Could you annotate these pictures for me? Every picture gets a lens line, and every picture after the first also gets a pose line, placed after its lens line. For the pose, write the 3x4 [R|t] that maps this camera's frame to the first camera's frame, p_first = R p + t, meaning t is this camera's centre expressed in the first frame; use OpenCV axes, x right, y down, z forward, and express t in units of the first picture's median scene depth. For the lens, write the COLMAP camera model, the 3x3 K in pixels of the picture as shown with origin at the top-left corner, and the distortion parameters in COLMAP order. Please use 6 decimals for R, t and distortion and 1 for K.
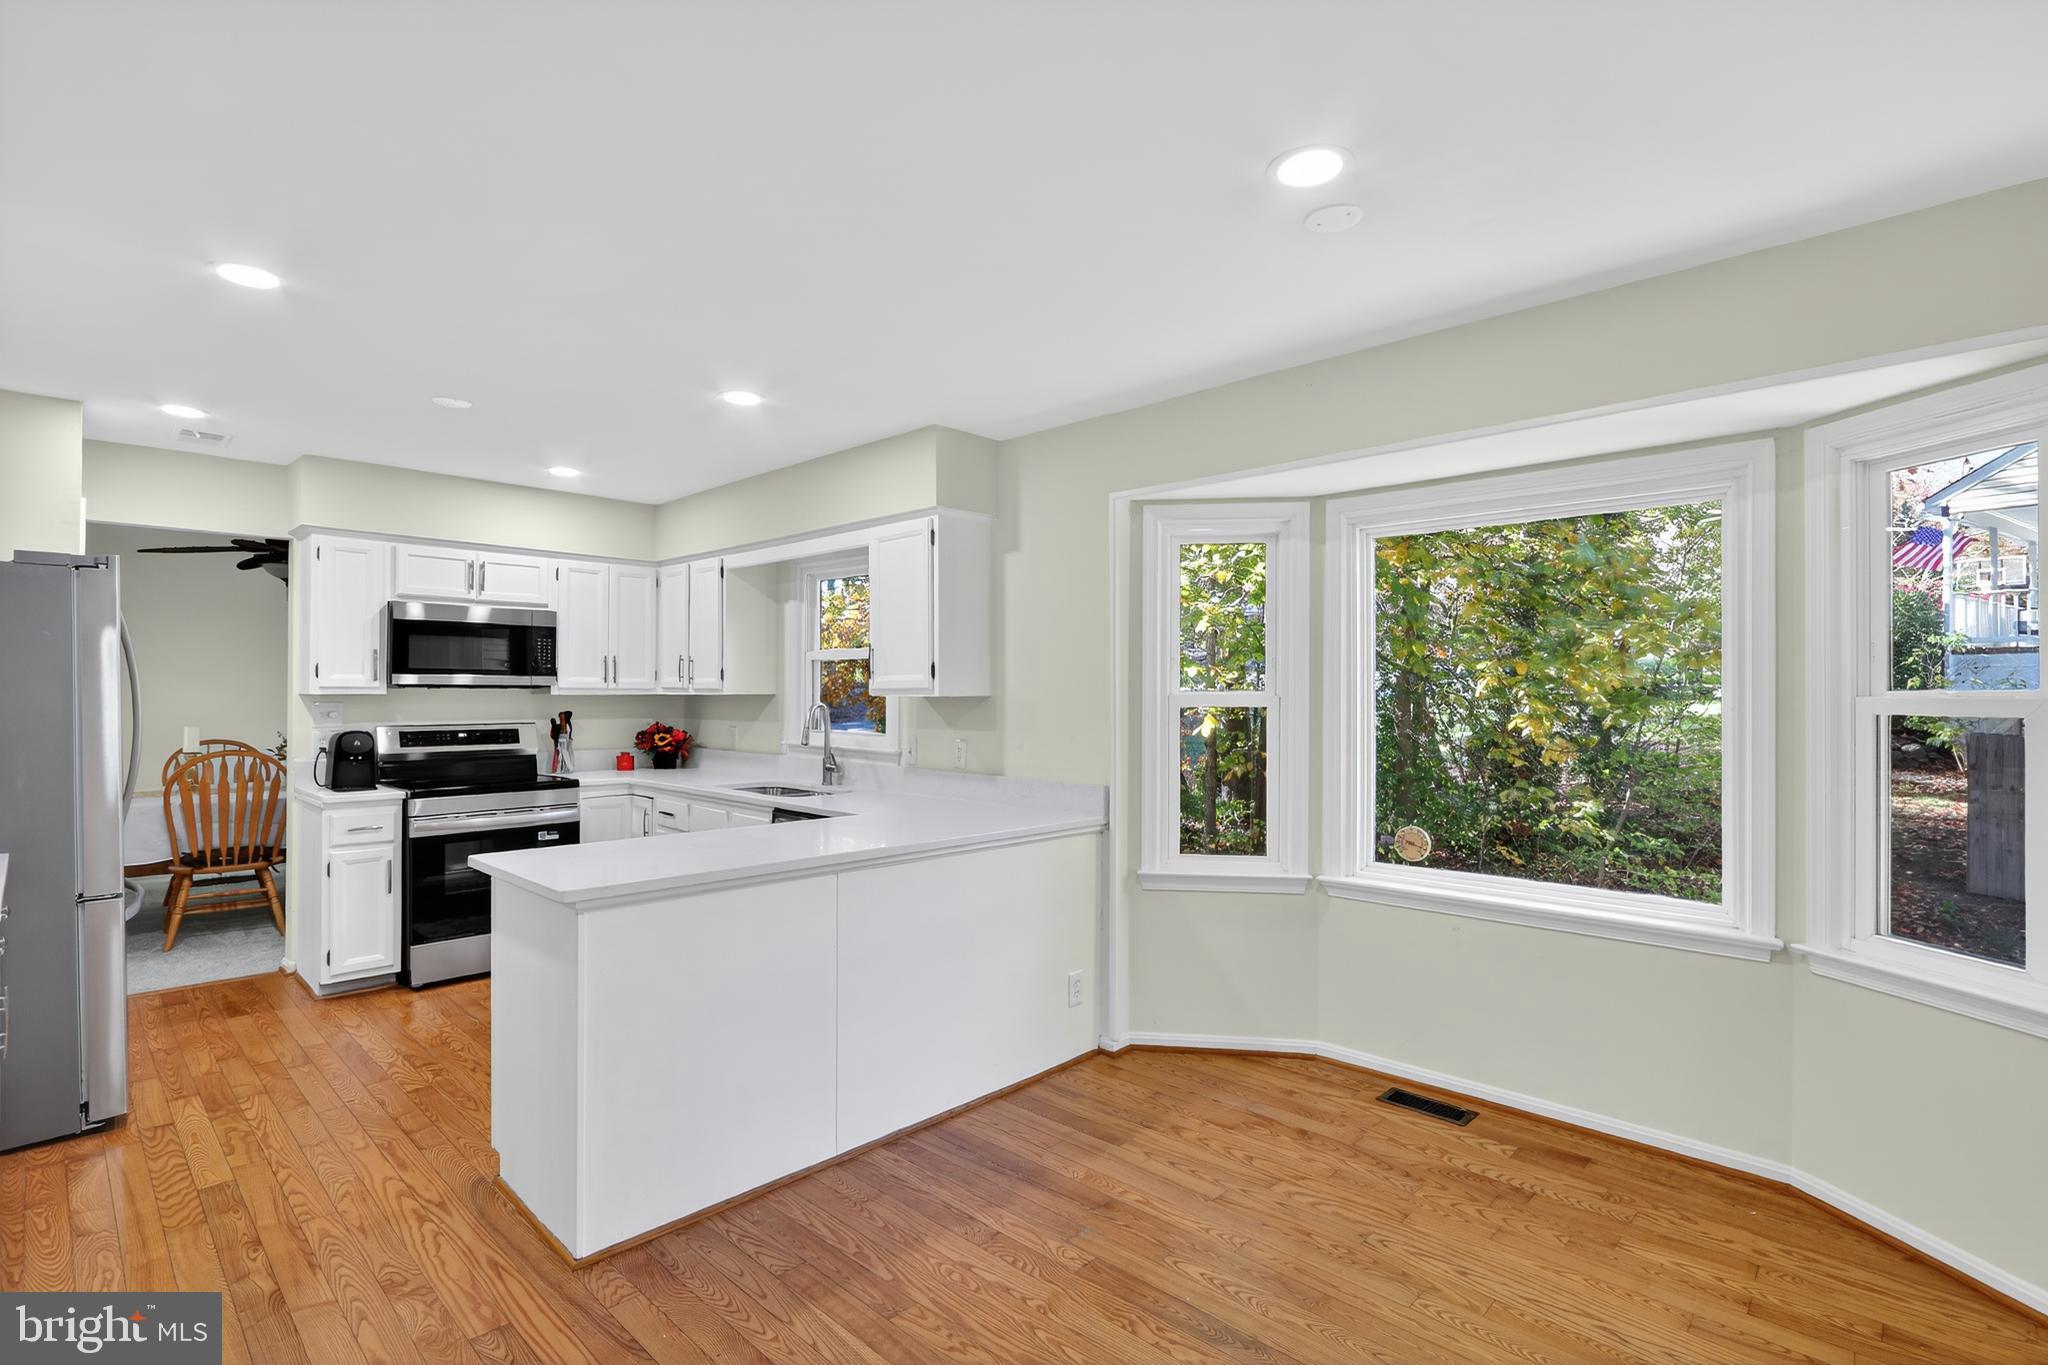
lens RADIAL K [[969.6, 0, 1005.3], [0, 969.6, 685.0], [0, 0, 1]] dist [-0.000142, -0.000217]
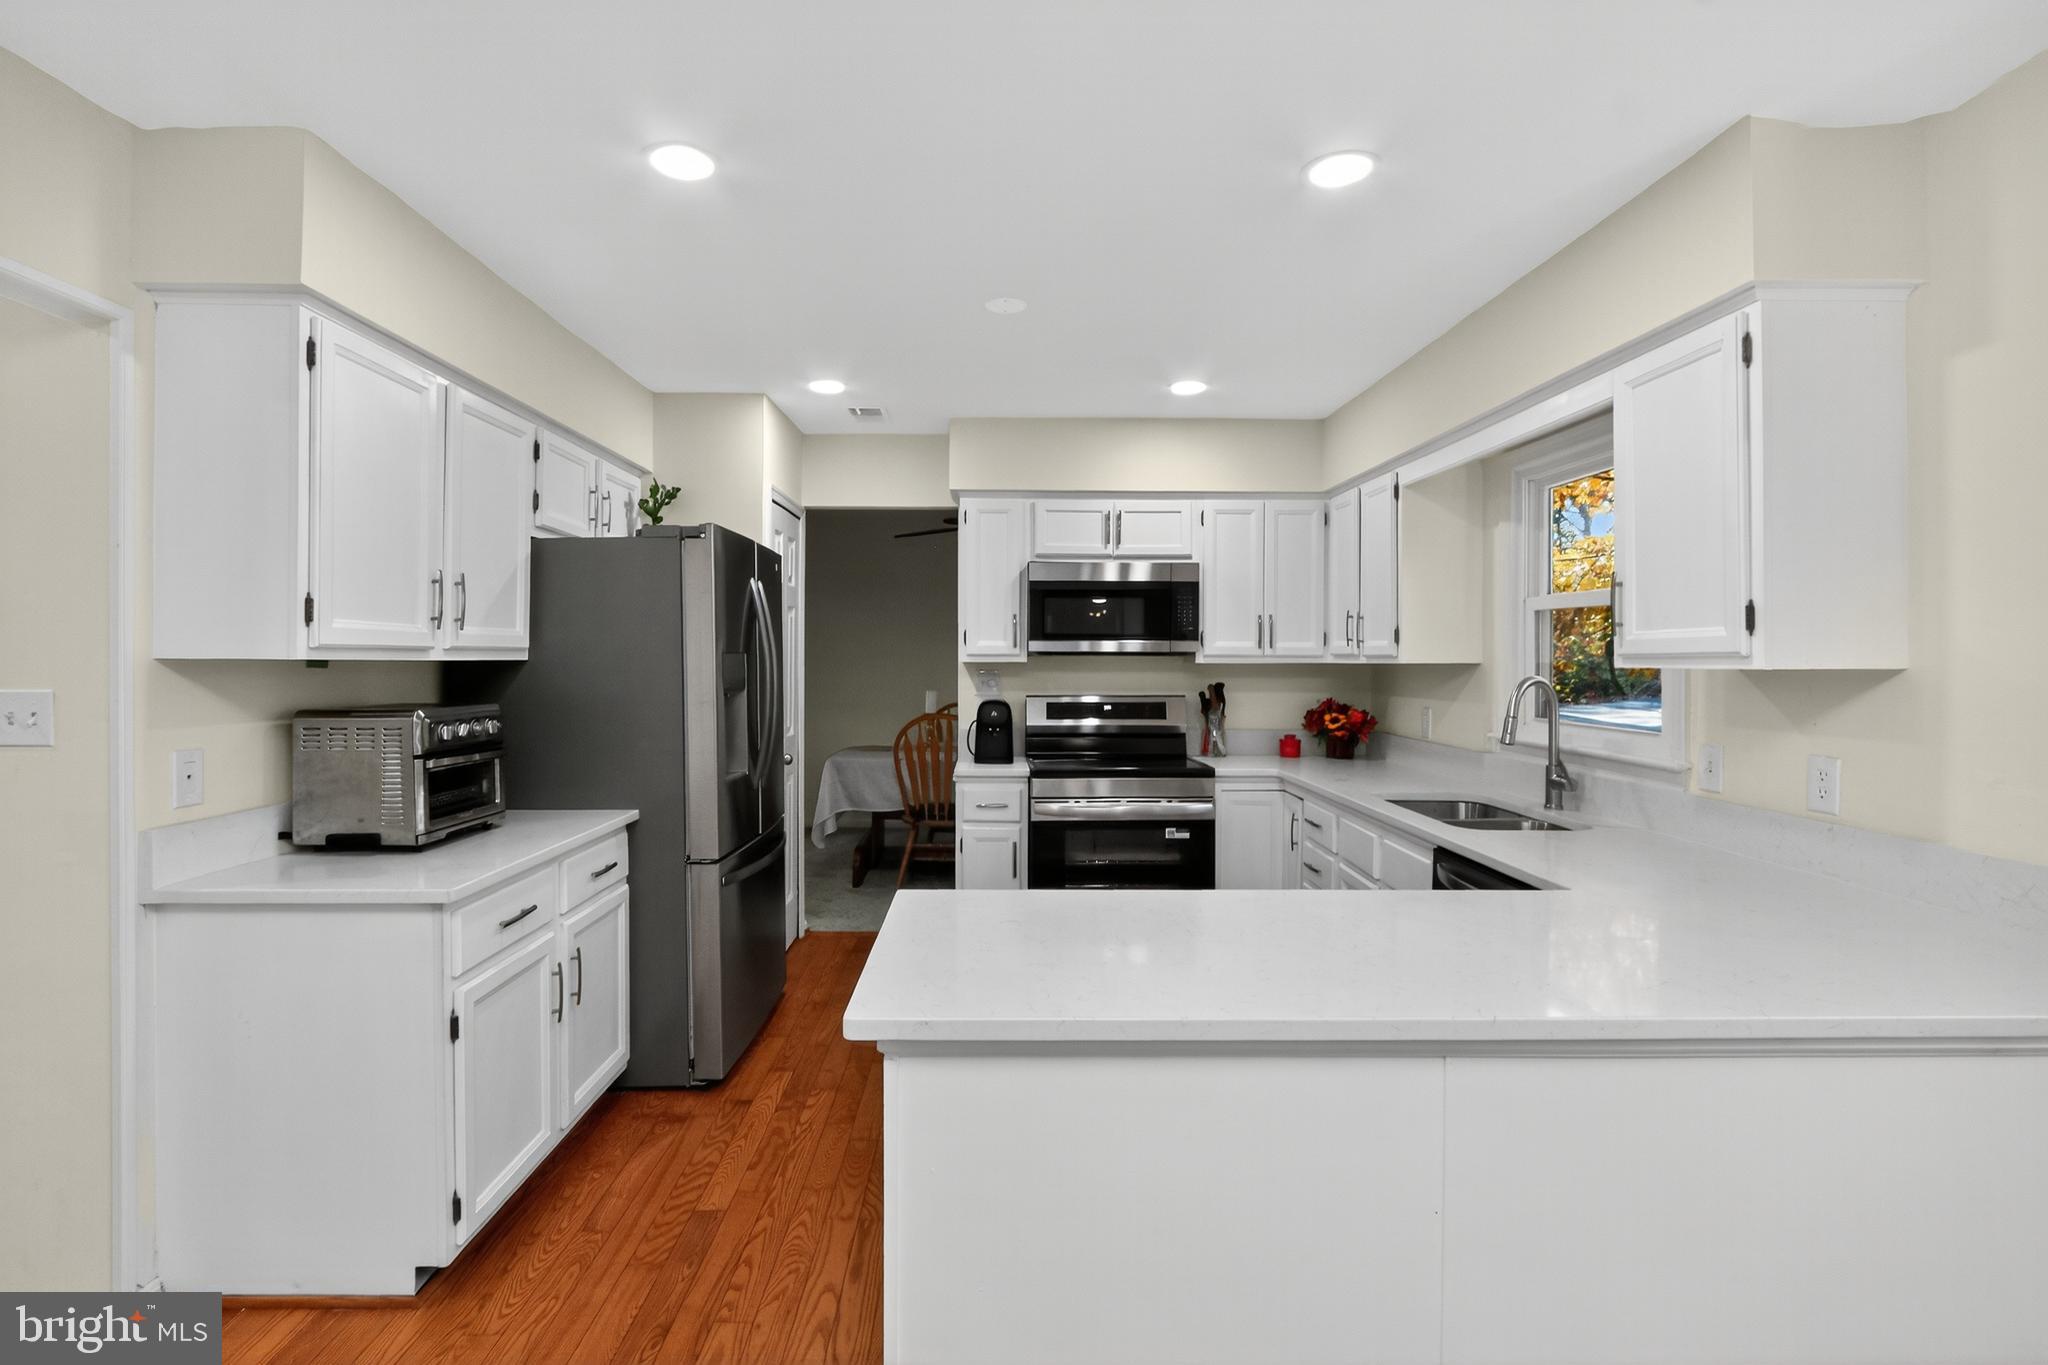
lens RADIAL K [[968.0, 0, 999.7], [0, 968.0, 655.4], [0, 0, 1]] dist [0.000308, 0.000140]
pose [[0.710256, -0.001942, -0.703940, 0.001852], [0.003167, 0.999995, 0.000436, 0.002899], [0.703936, -0.002539, 0.710259, 0.308077]]
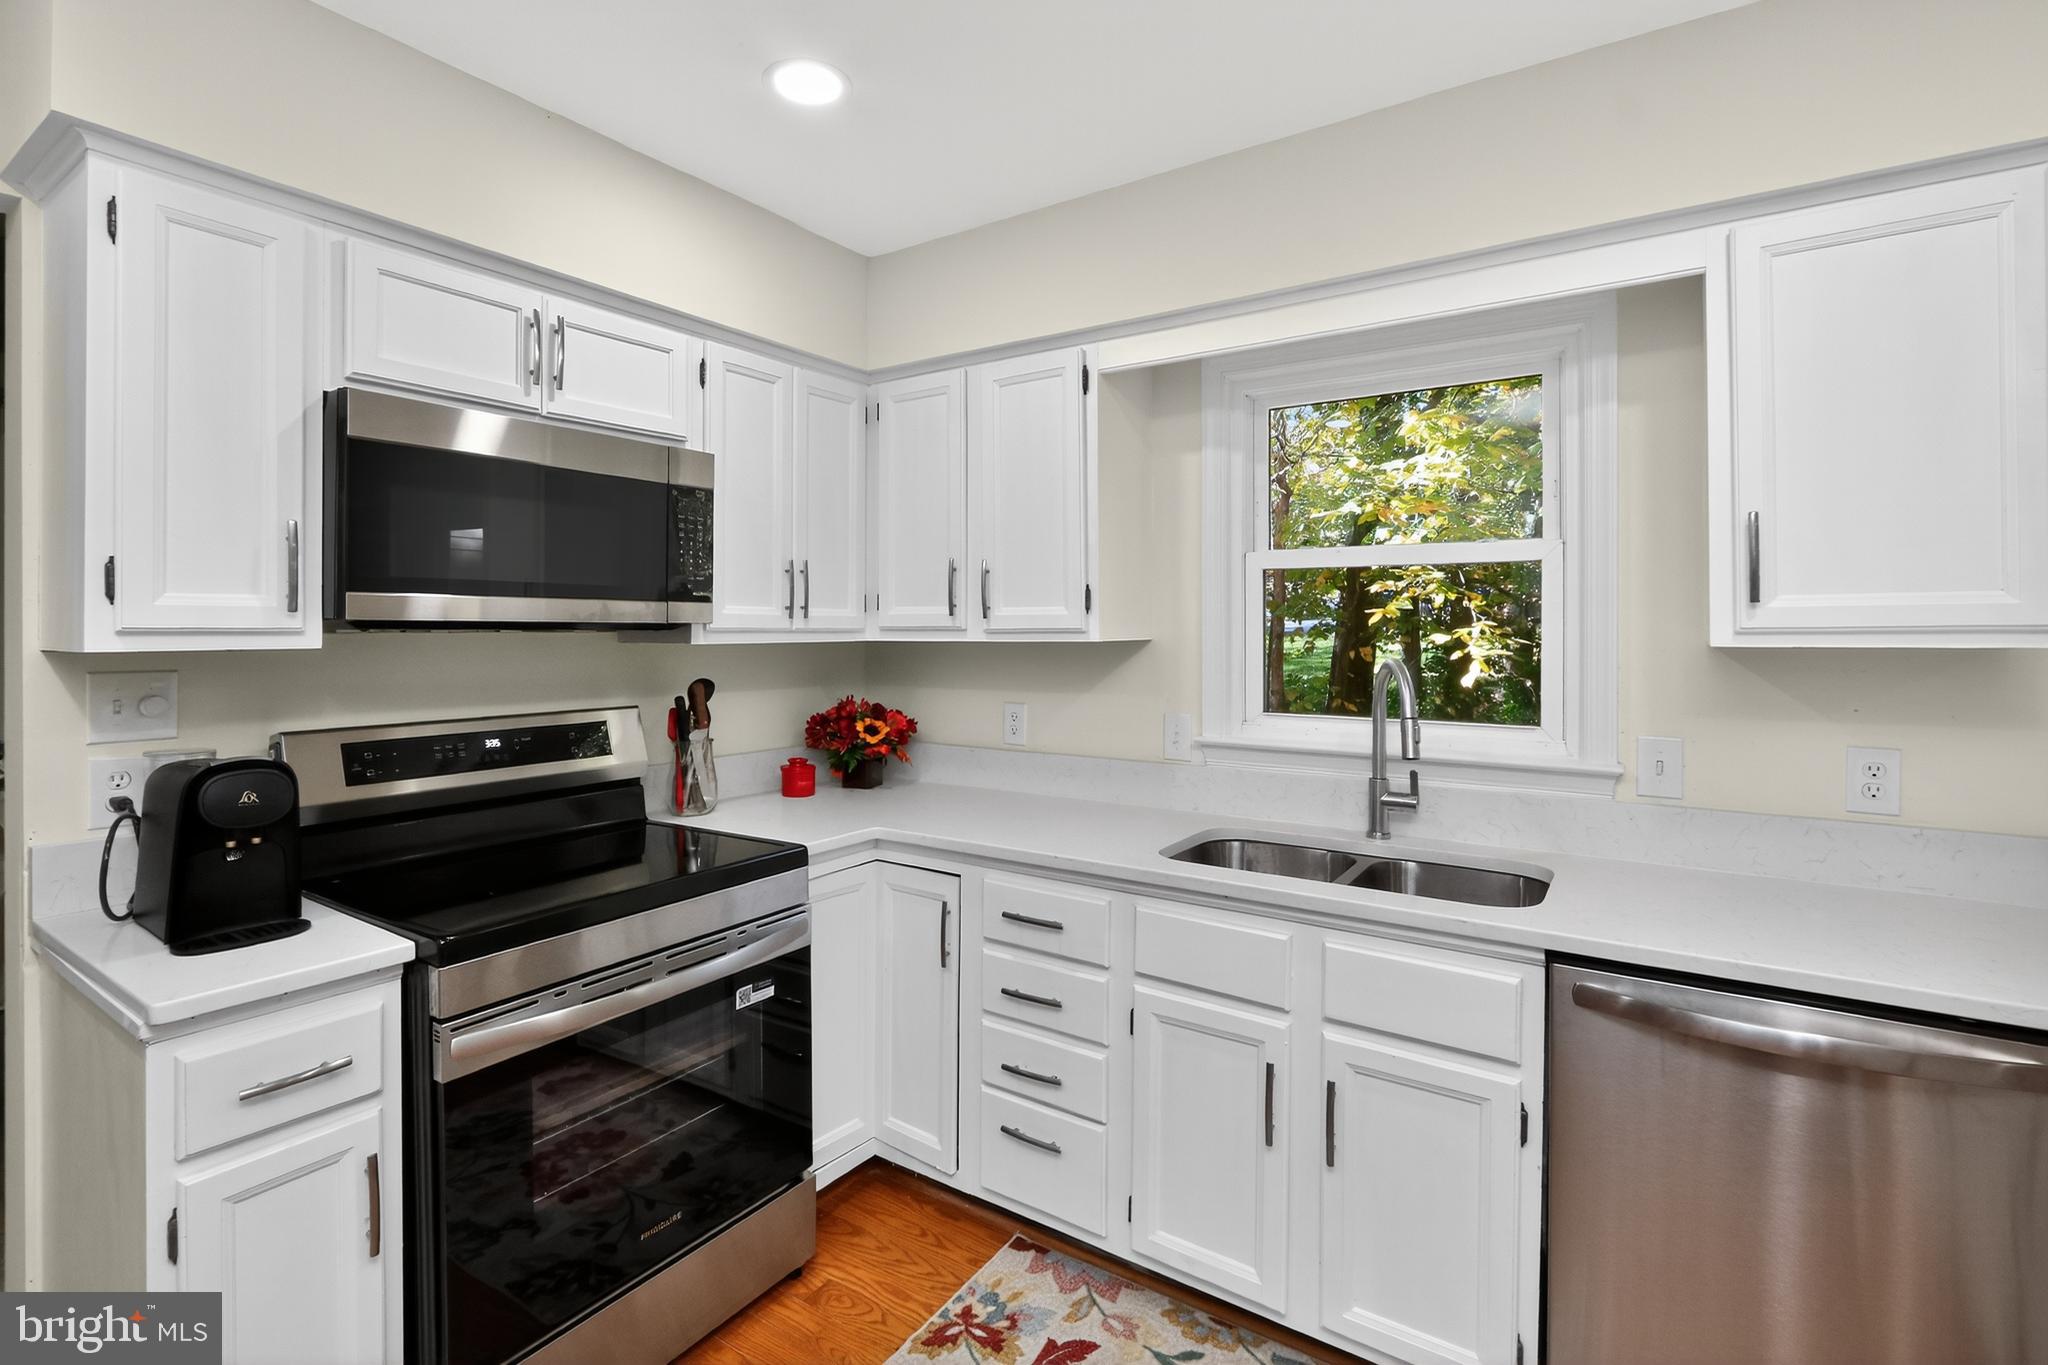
lens RADIAL K [[950.7, 0, 1018.3], [0, 950.7, 631.8], [0, 0, 1]] dist [-0.017856, -0.000019]
pose [[0.982894, -0.002927, 0.184150, -0.435517], [0.001373, 0.999962, 0.008565, 0.000893], [-0.184168, -0.008166, 0.982861, 0.592192]]
